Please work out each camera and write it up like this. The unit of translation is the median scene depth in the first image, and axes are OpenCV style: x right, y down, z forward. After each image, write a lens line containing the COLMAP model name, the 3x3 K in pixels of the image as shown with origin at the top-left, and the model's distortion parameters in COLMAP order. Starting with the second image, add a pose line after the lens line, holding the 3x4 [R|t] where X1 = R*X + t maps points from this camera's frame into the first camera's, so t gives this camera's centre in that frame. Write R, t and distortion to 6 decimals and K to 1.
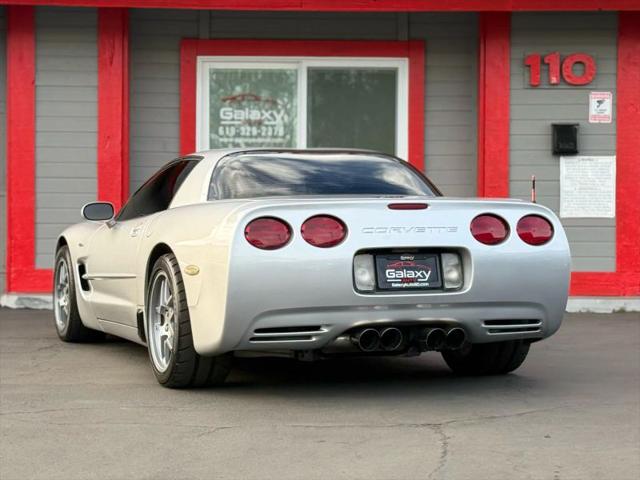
lens RADIAL K [[1272.5, 0, 340.2], [0, 1272.5, 222.1], [0, 0, 1]] dist [0.141533, 0.000000]
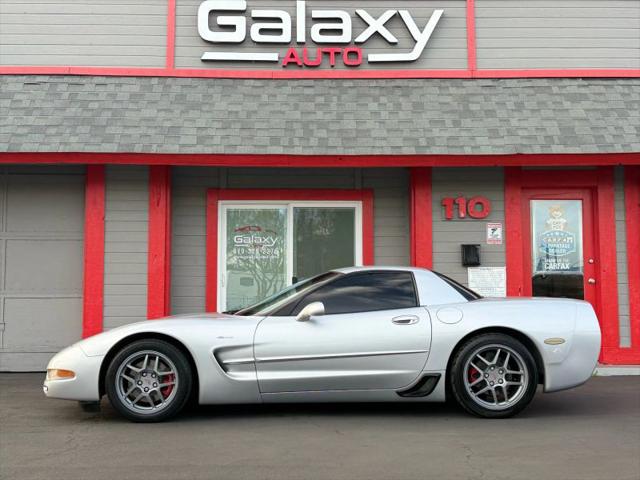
lens RADIAL K [[744.5, 0, 321.6], [0, 744.5, 244.7], [0, 0, 1]] dist [0.105598, 0.000000]
pose [[0.999863, -0.006424, 0.015242, -0.006799], [0.007683, 0.996435, -0.084016, -0.006465], [-0.014648, 0.084121, 0.996348, 0.153072]]
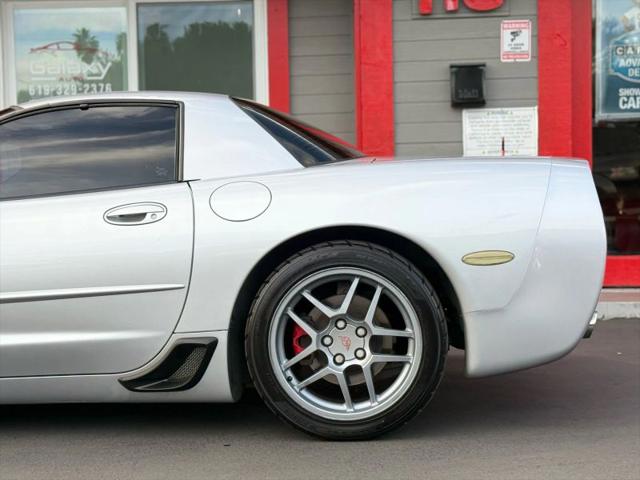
lens RADIAL K [[1147.9, 0, 292.3], [0, 1147.9, 238.2], [0, 0, 1]] dist [0.150865, 0.000000]
pose [[0.998270, -0.022216, -0.054432, 0.108208], [0.024054, 0.999154, 0.033351, -0.001060], [0.053645, -0.034603, 0.997960, 0.320537]]
